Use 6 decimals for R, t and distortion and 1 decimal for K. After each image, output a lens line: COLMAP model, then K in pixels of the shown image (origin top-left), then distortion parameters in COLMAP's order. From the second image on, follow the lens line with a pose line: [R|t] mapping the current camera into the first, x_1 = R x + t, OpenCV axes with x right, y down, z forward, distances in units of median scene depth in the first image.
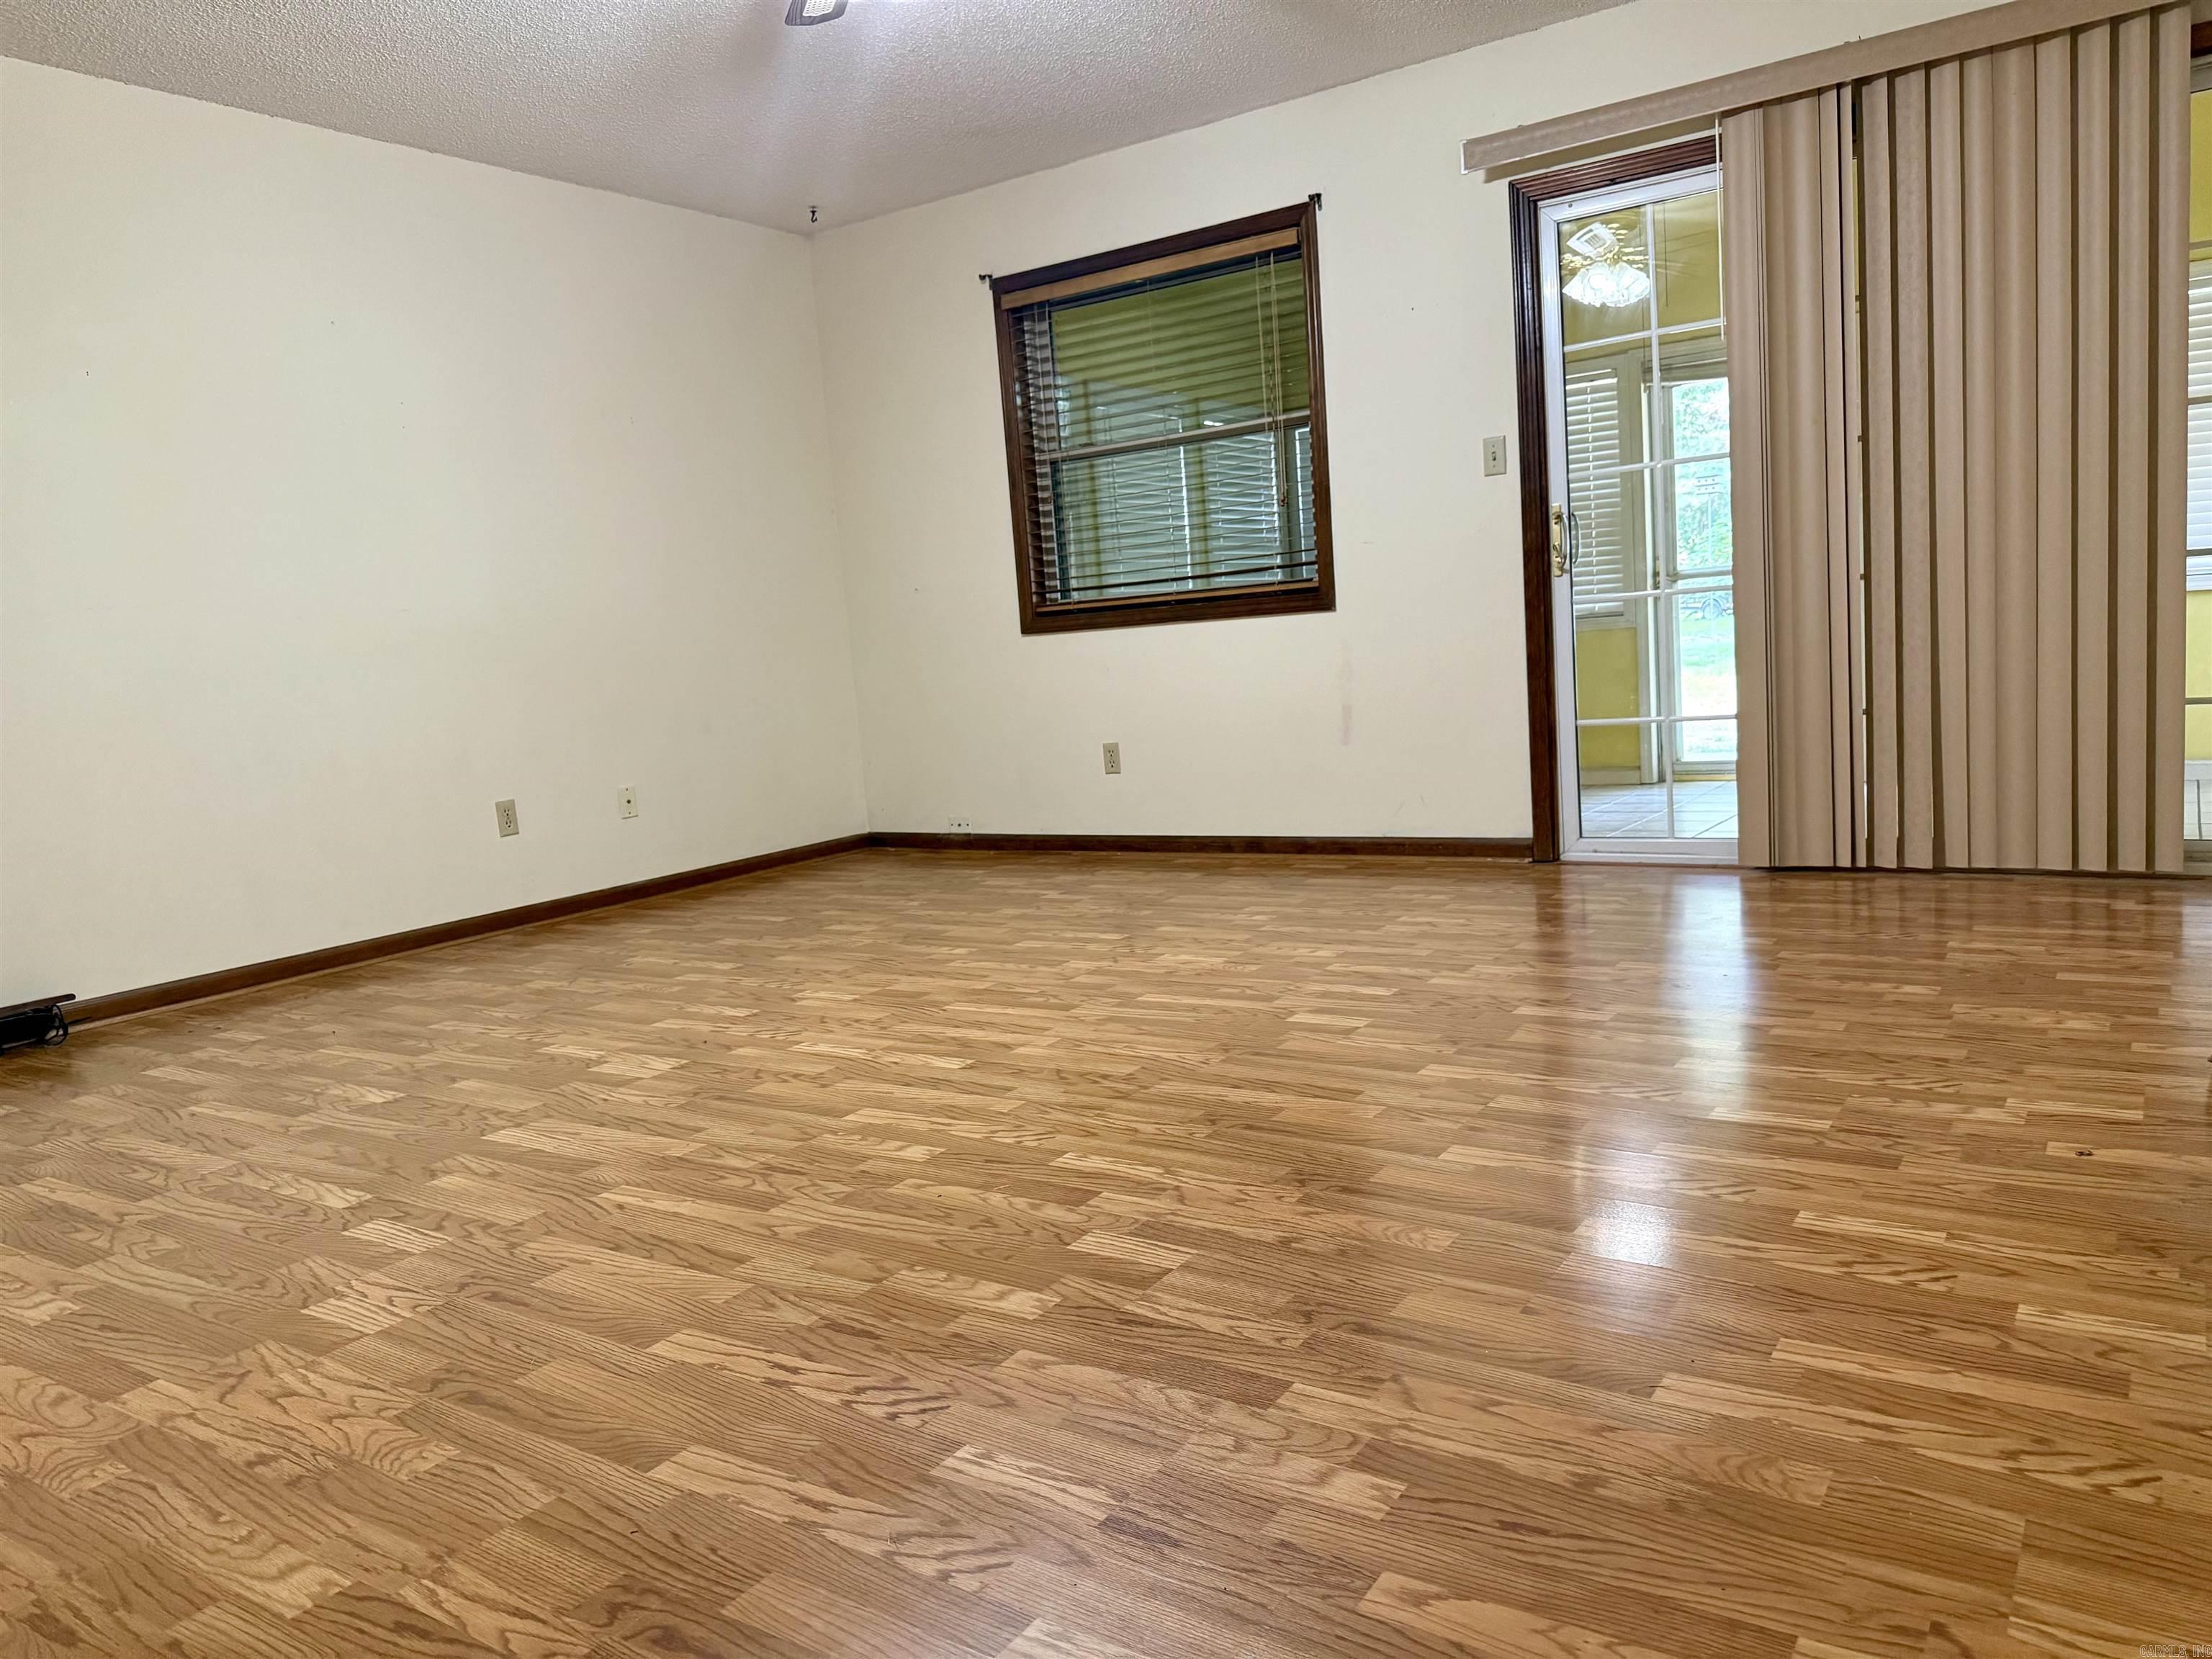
lens RADIAL K [[1568.6, 0, 1127.5], [0, 1568.6, 835.3], [0, 0, 1]] dist [0.039359, -0.042512]
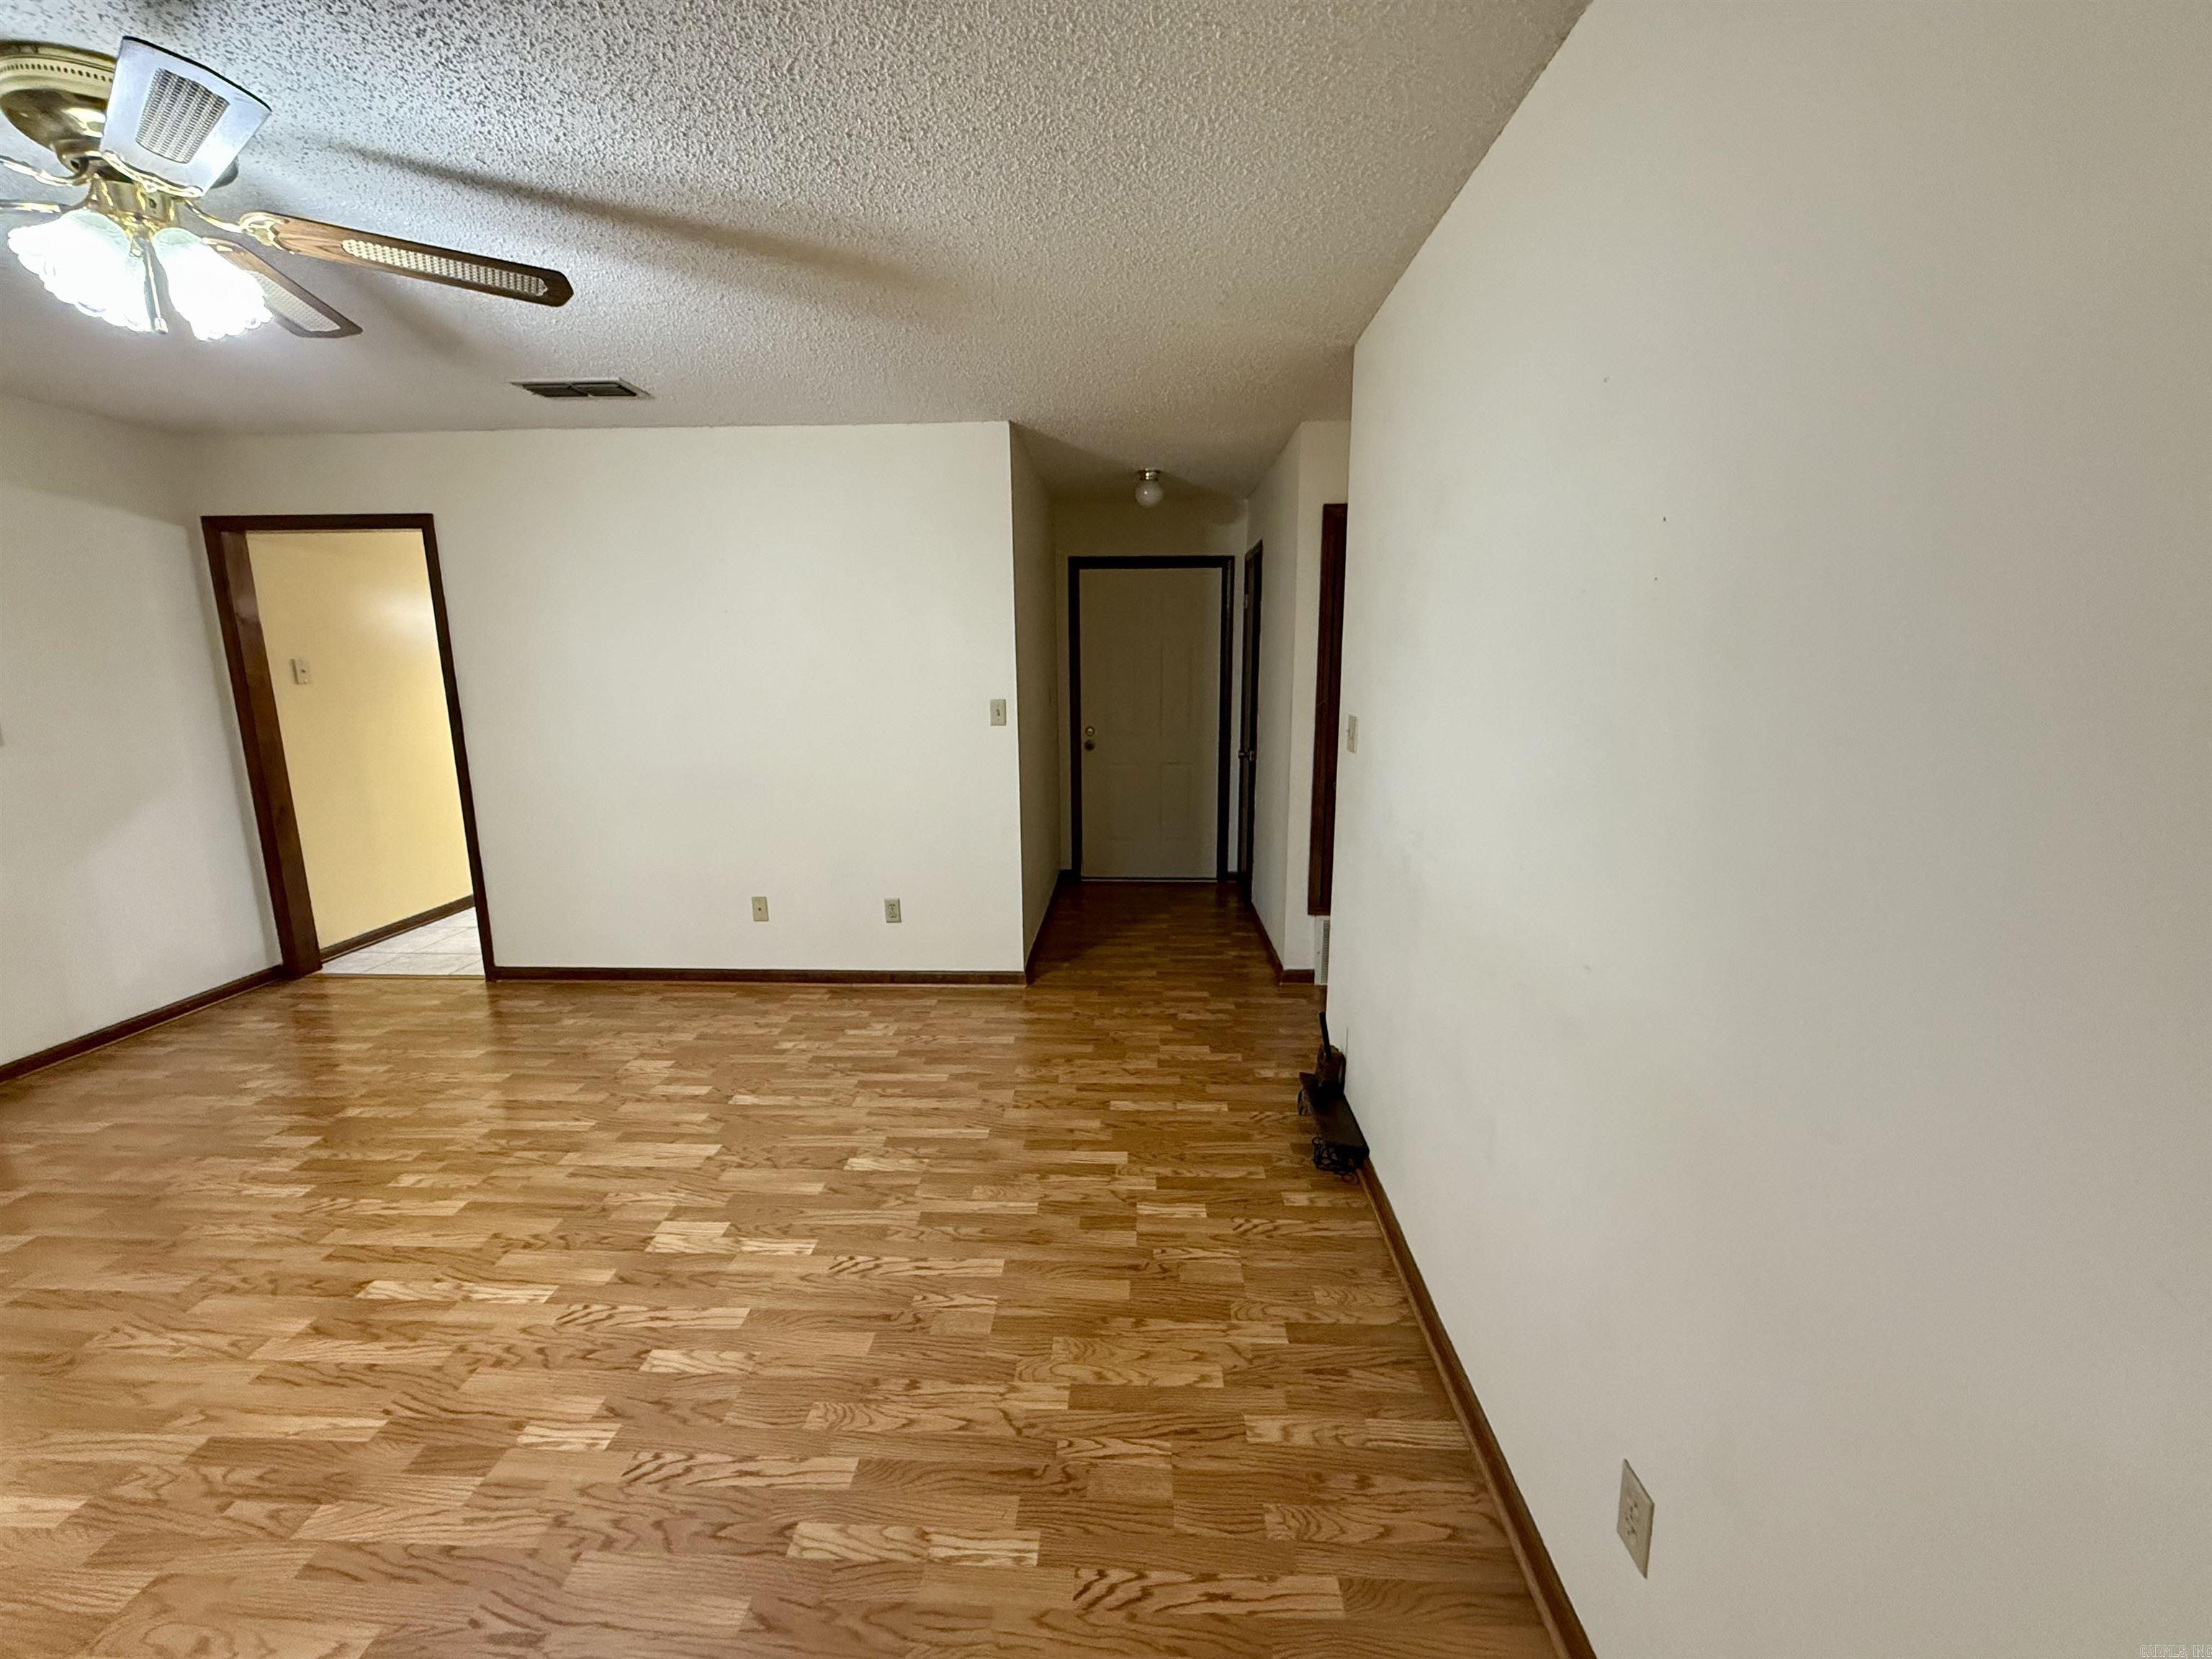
lens RADIAL K [[900.5, 0, 1098.5], [0, 900.5, 818.3], [0, 0, 1]] dist [-0.002319, 0.001107]
pose [[-0.854473, 0.174182, -0.489425, -0.374157], [0.006530, 0.945641, 0.325146, -0.513544], [0.519455, 0.274632, -0.809162, 2.105331]]
